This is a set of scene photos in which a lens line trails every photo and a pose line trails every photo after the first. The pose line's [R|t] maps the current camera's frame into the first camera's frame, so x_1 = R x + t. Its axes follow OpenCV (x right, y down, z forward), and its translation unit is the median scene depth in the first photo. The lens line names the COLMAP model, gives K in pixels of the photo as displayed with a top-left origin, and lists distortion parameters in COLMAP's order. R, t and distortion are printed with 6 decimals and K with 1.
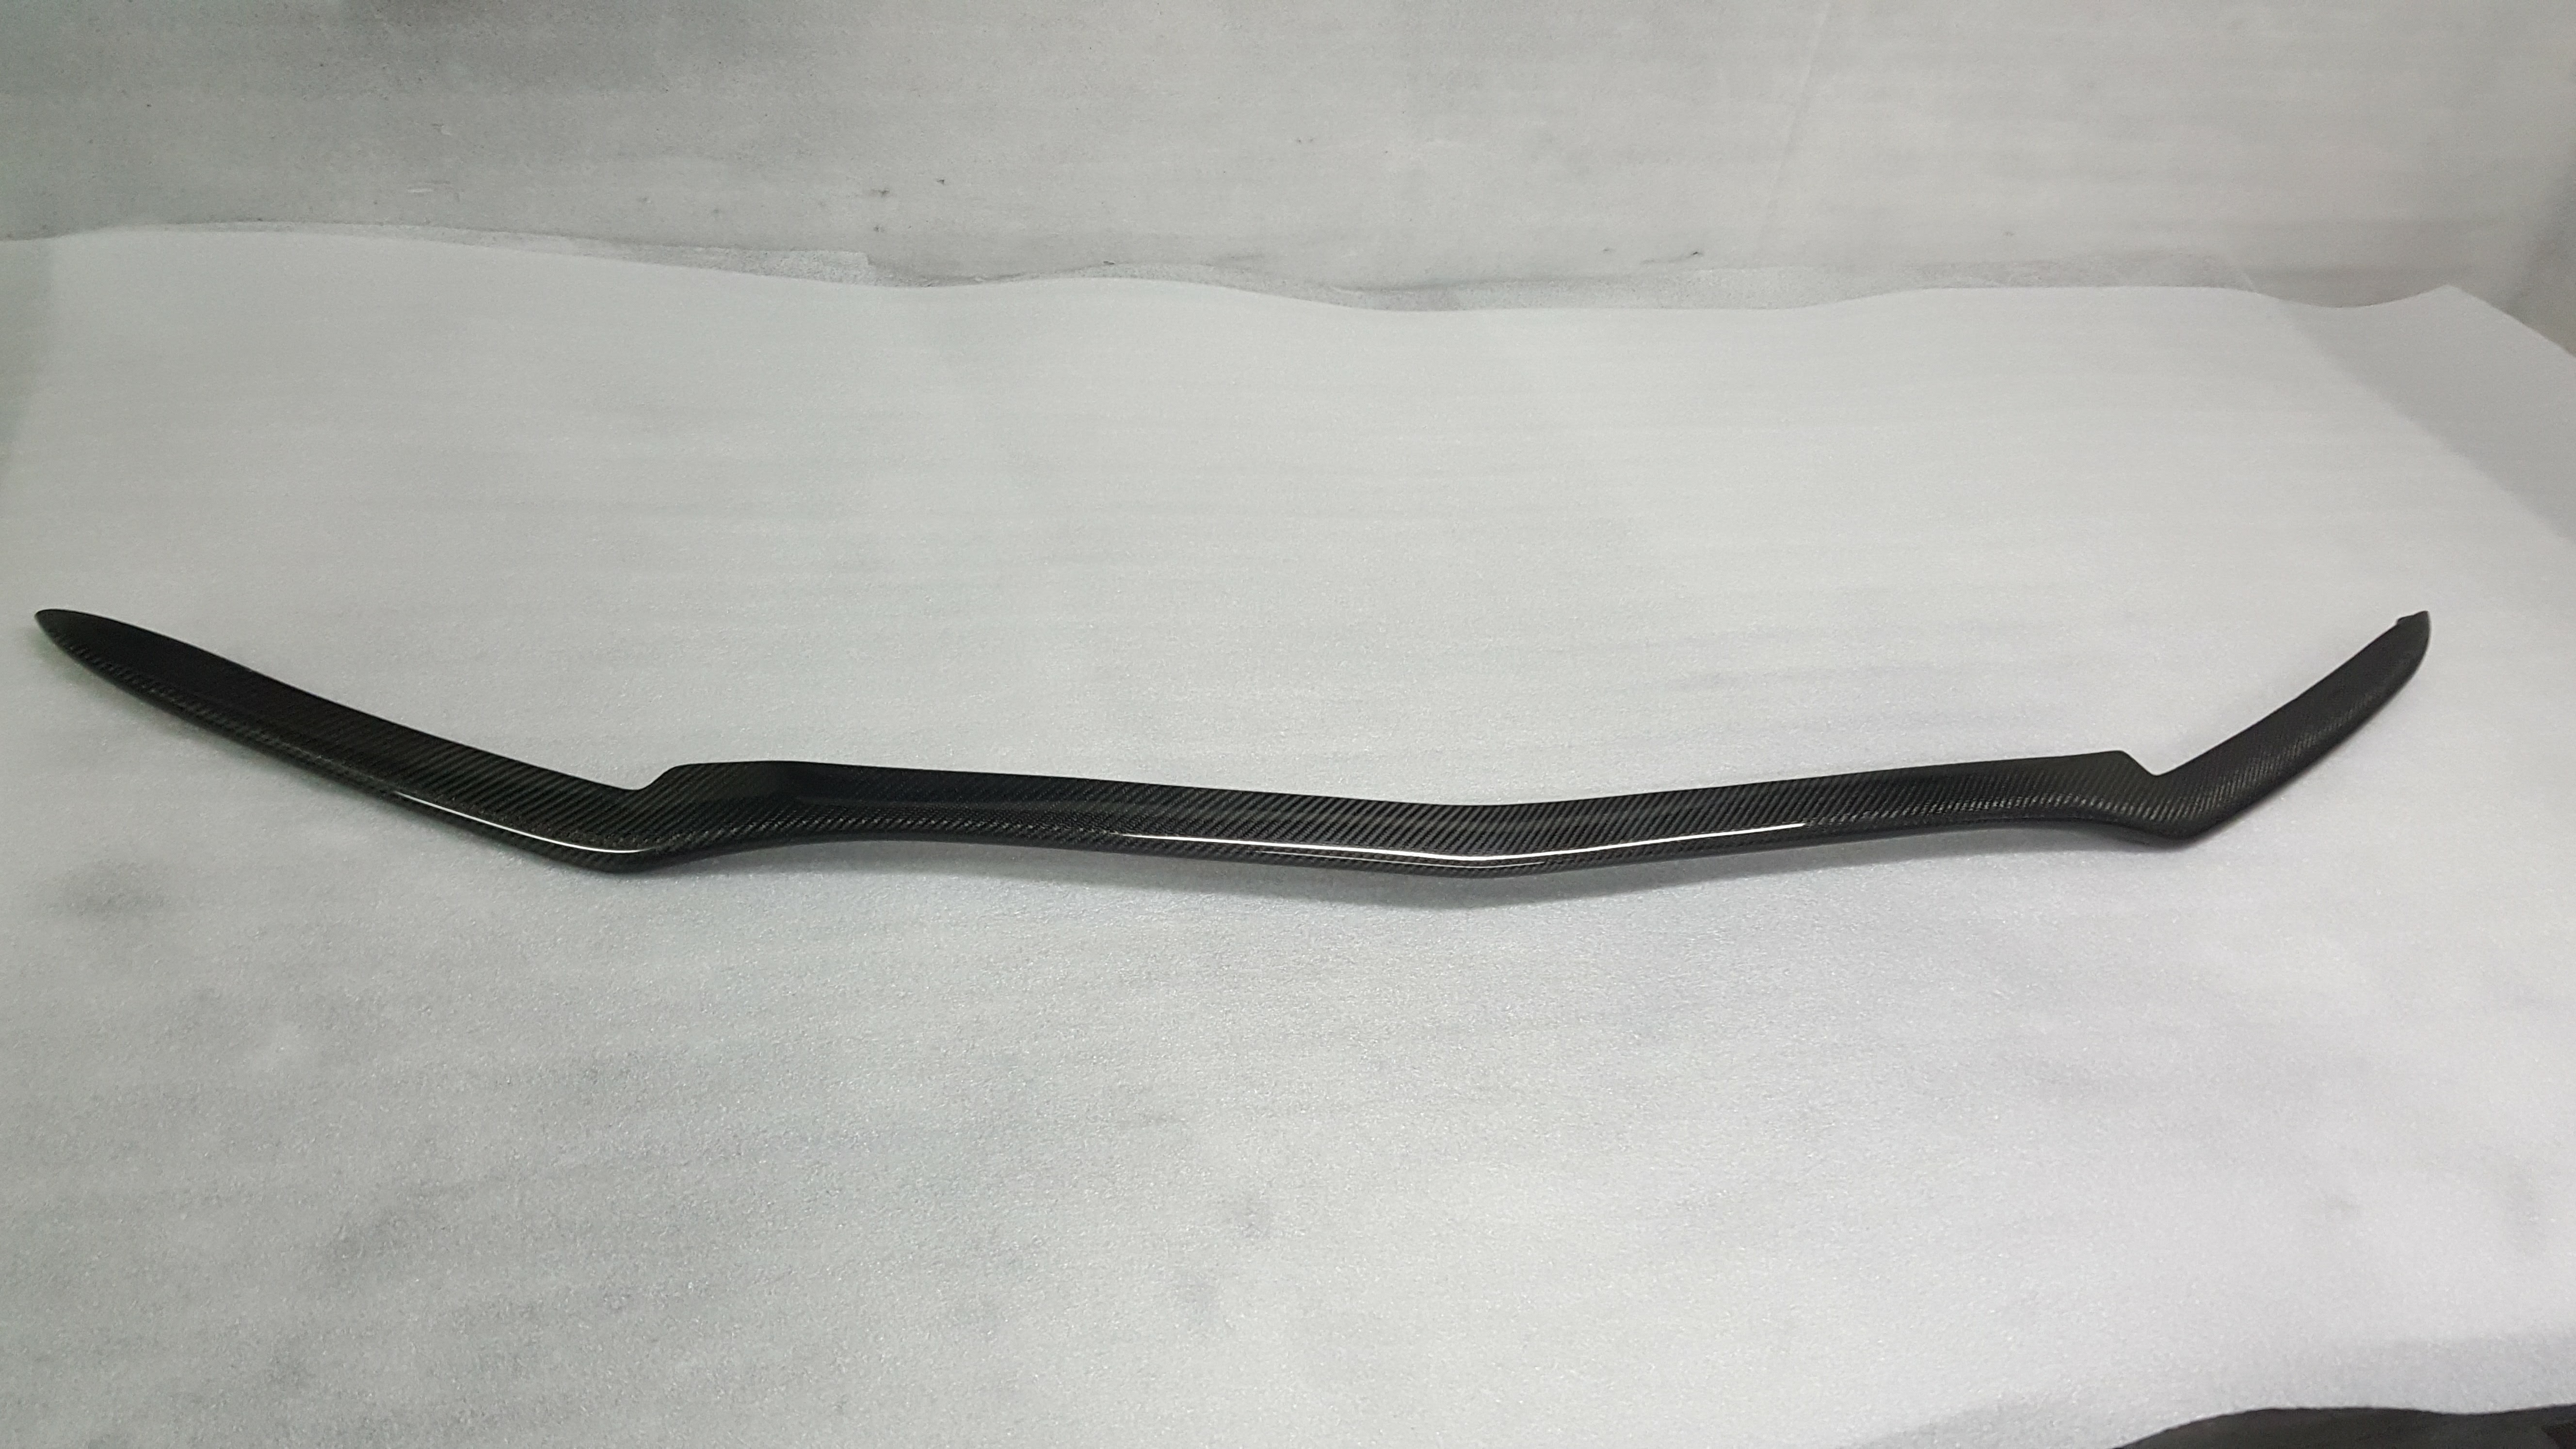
lens RADIAL K [[2176.4, 0, 1292.9], [0, 2176.4, 784.1], [0, 0, 1]] dist [0.158350, -0.291420]
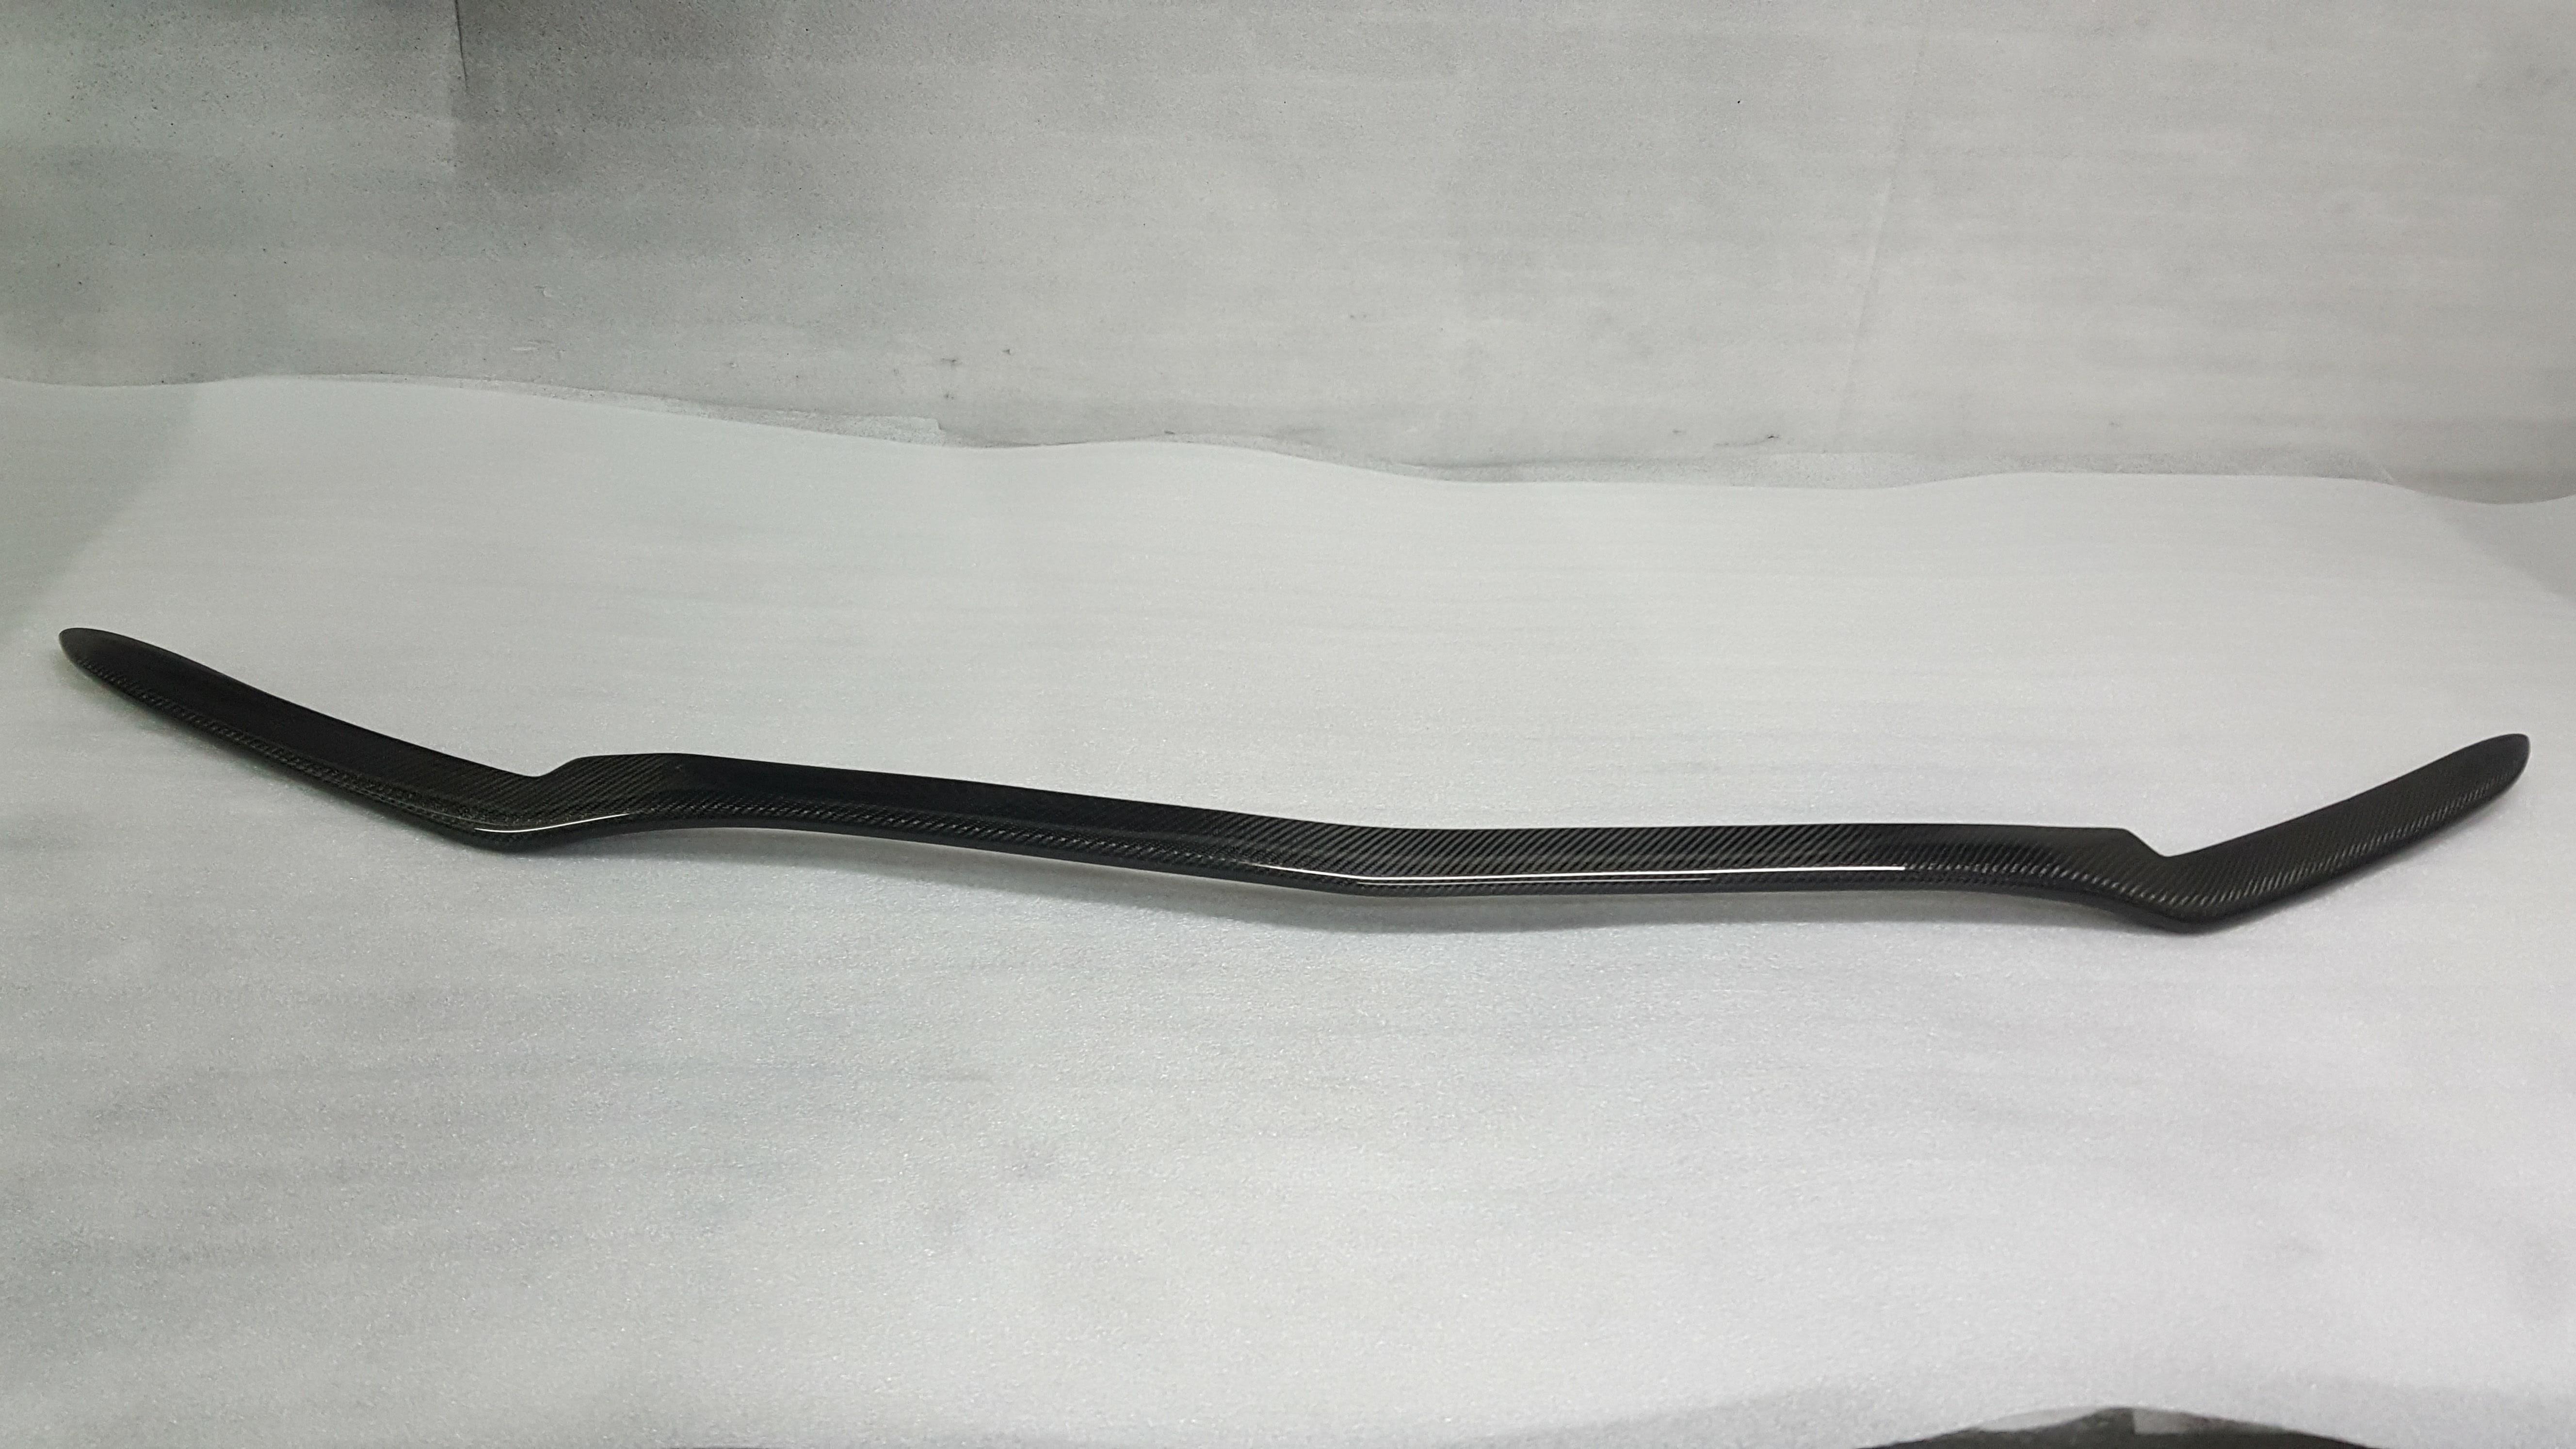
lens RADIAL K [[2176.4, 0, 1292.9], [0, 2176.4, 784.1], [0, 0, 1]] dist [0.158350, -0.291420]
pose [[0.986904, 0.008258, -0.161095, 0.148332], [-0.040221, 0.979744, -0.196174, 0.132883], [0.156212, 0.200084, 0.967246, 0.039512]]
